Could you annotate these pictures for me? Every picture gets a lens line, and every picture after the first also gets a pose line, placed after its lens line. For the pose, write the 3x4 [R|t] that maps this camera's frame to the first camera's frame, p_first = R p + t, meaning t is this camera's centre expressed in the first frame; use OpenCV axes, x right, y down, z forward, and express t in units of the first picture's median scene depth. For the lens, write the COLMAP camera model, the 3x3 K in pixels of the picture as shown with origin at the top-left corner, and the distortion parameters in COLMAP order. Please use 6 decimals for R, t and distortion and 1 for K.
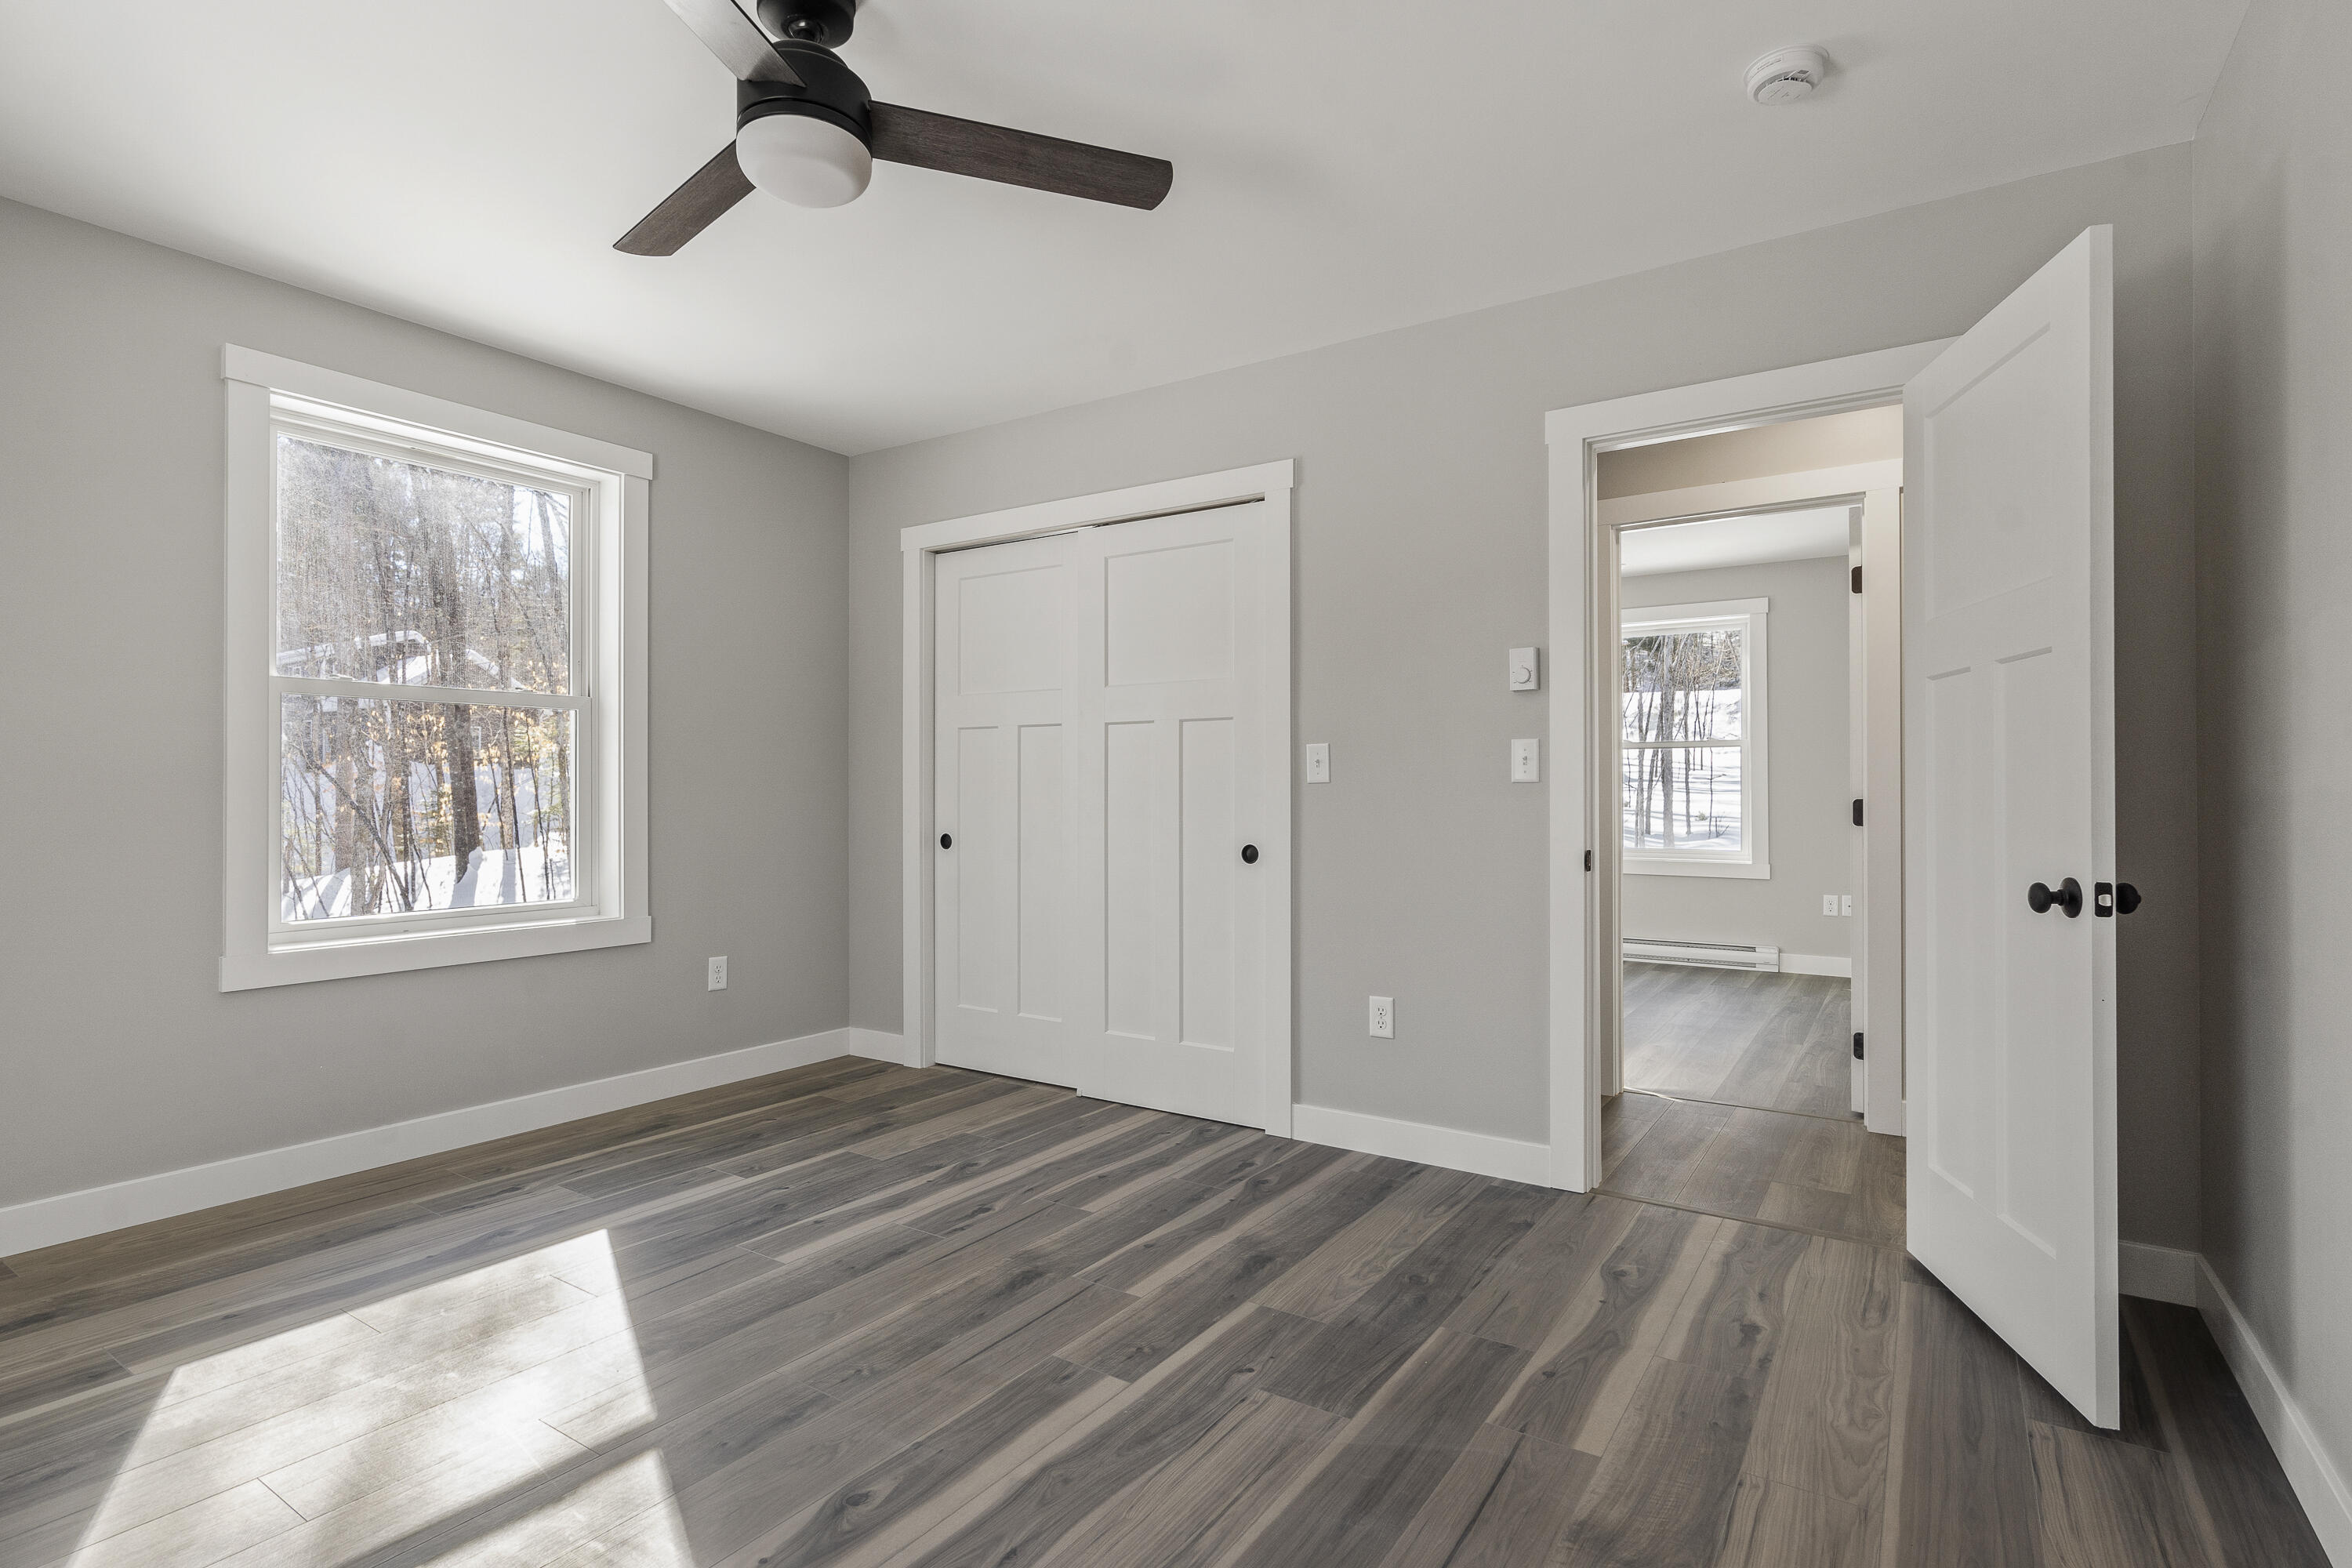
lens RADIAL K [[1136.7, 0, 1169.6], [0, 1136.7, 784.0], [0, 0, 1]] dist [-0.009742, 0.001472]
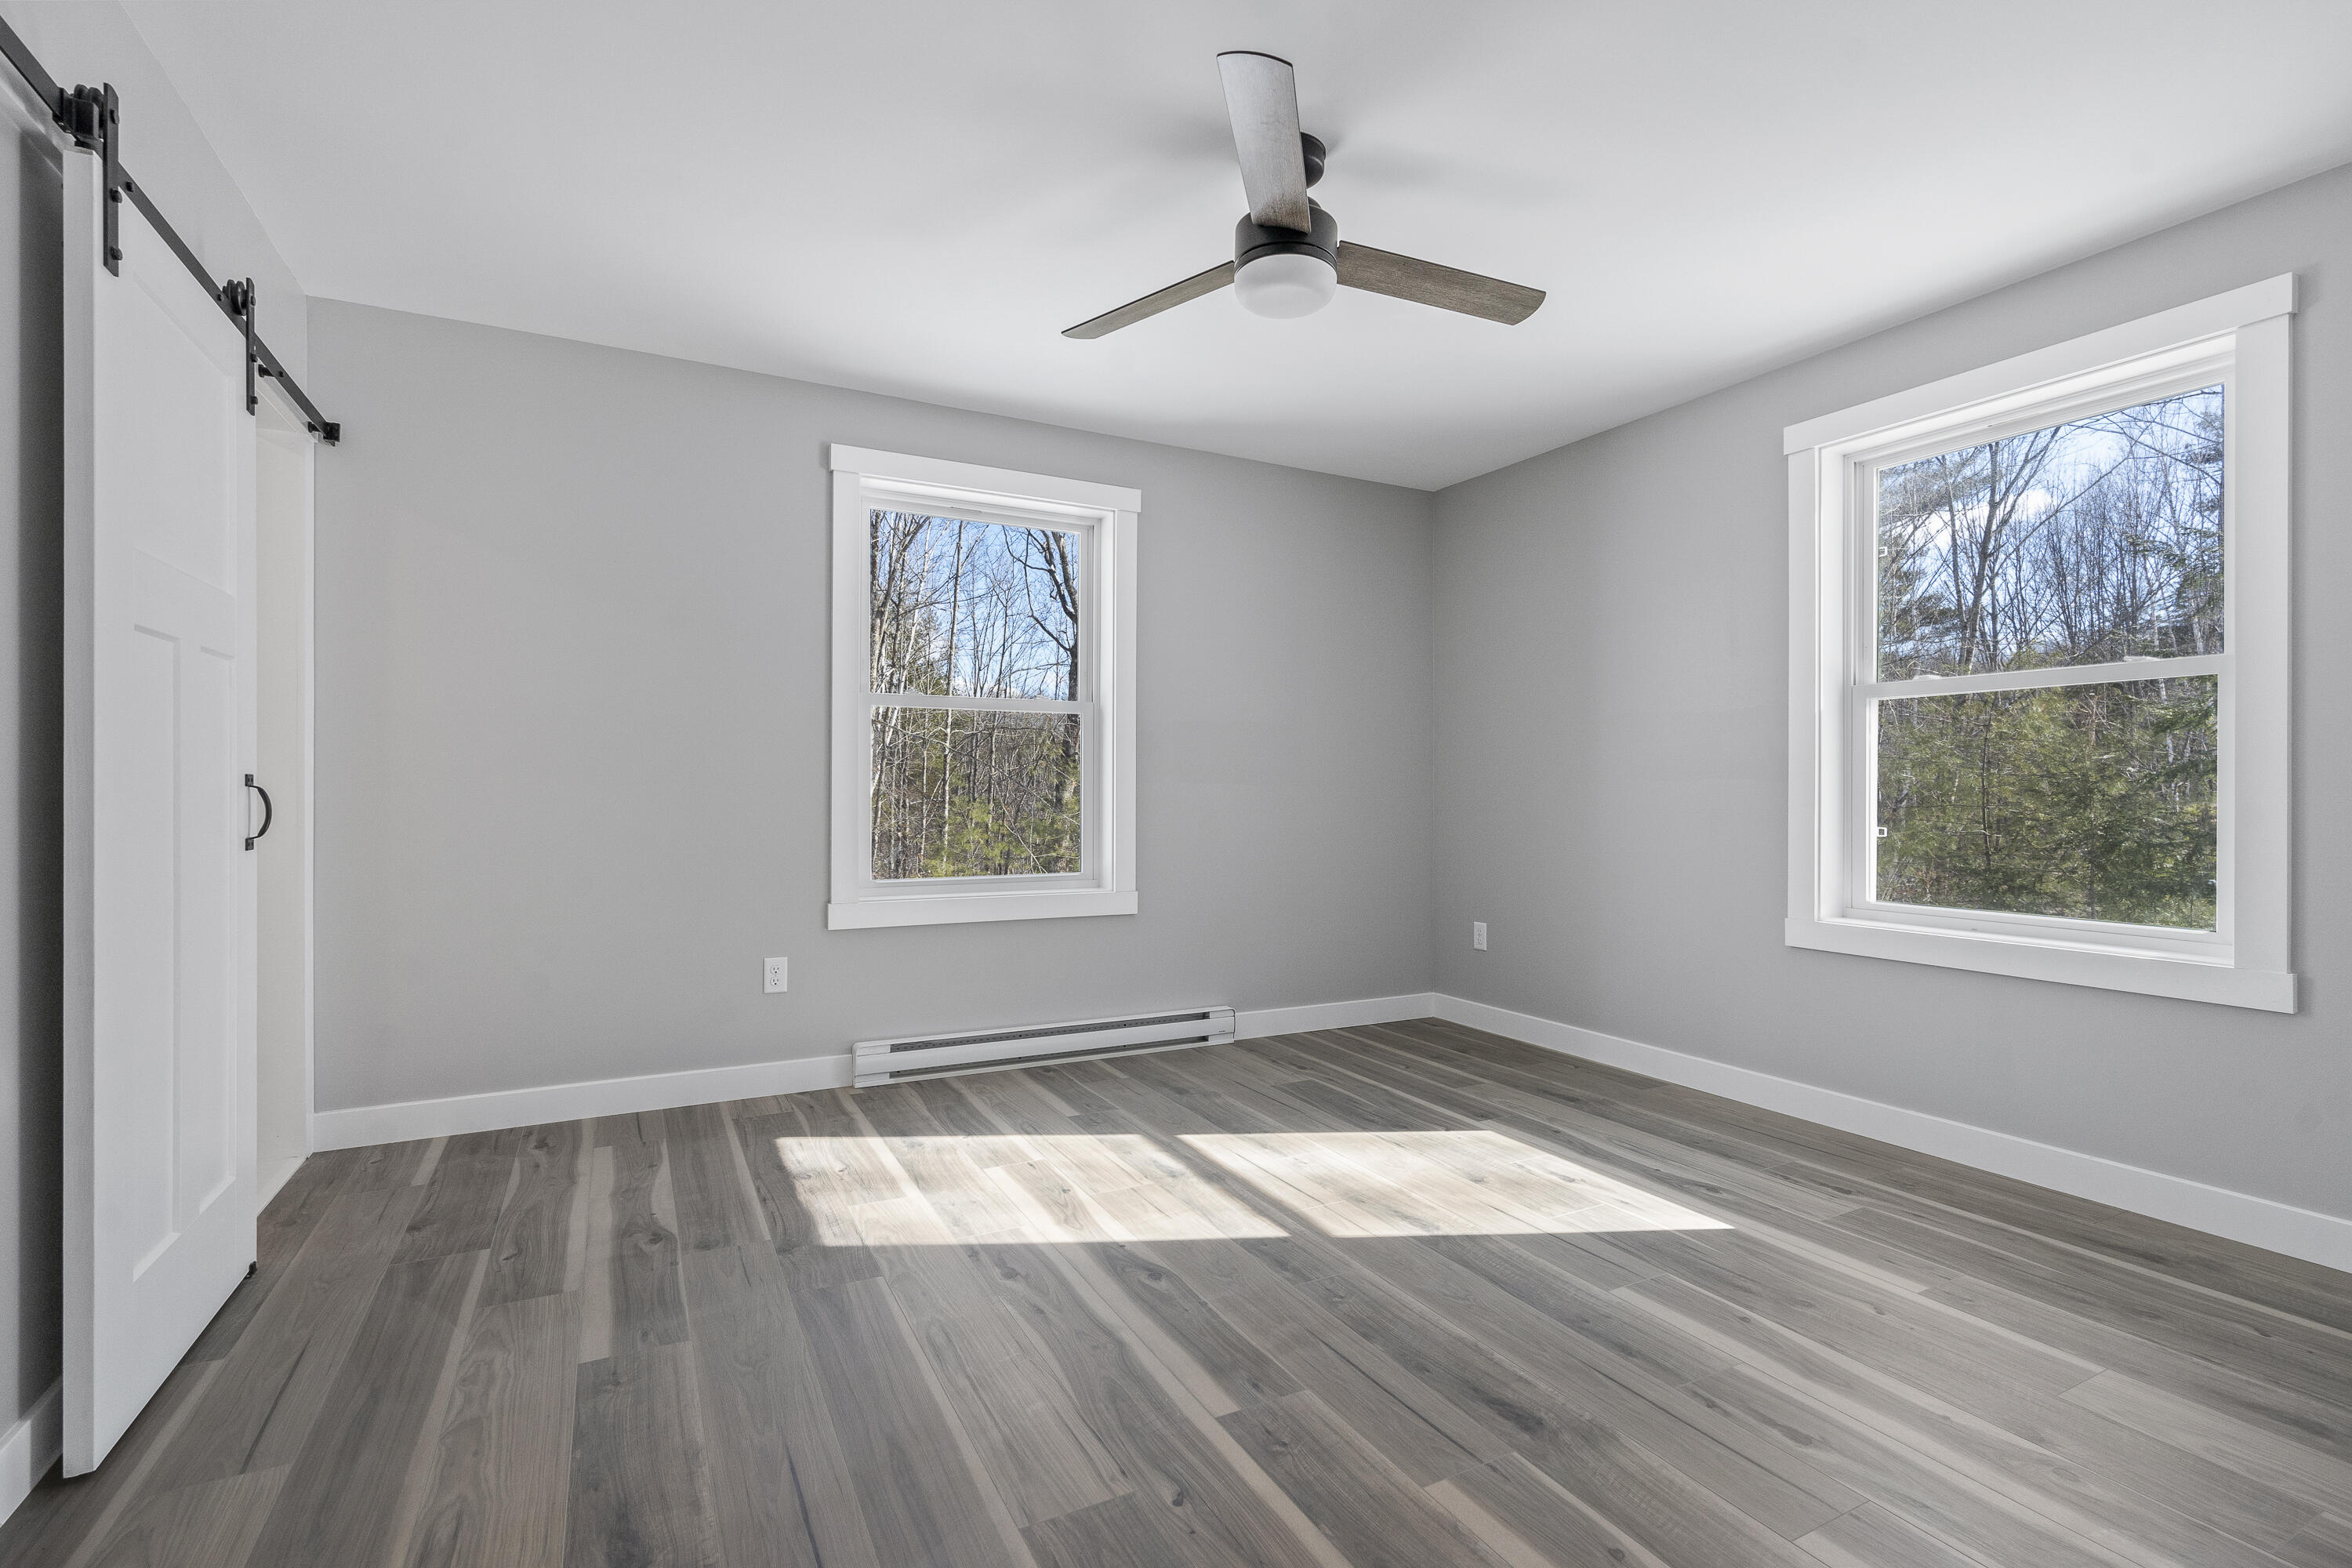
lens RADIAL K [[1075.5, 0, 1187.2], [0, 1075.5, 783.6], [0, 0, 1]] dist [-0.008402, 0.002559]
pose [[-0.472019, -0.005040, -0.881574, 0.537412], [0.002765, 0.999970, -0.007197, 0.011780], [0.881584, -0.005835, -0.471991, 0.997193]]
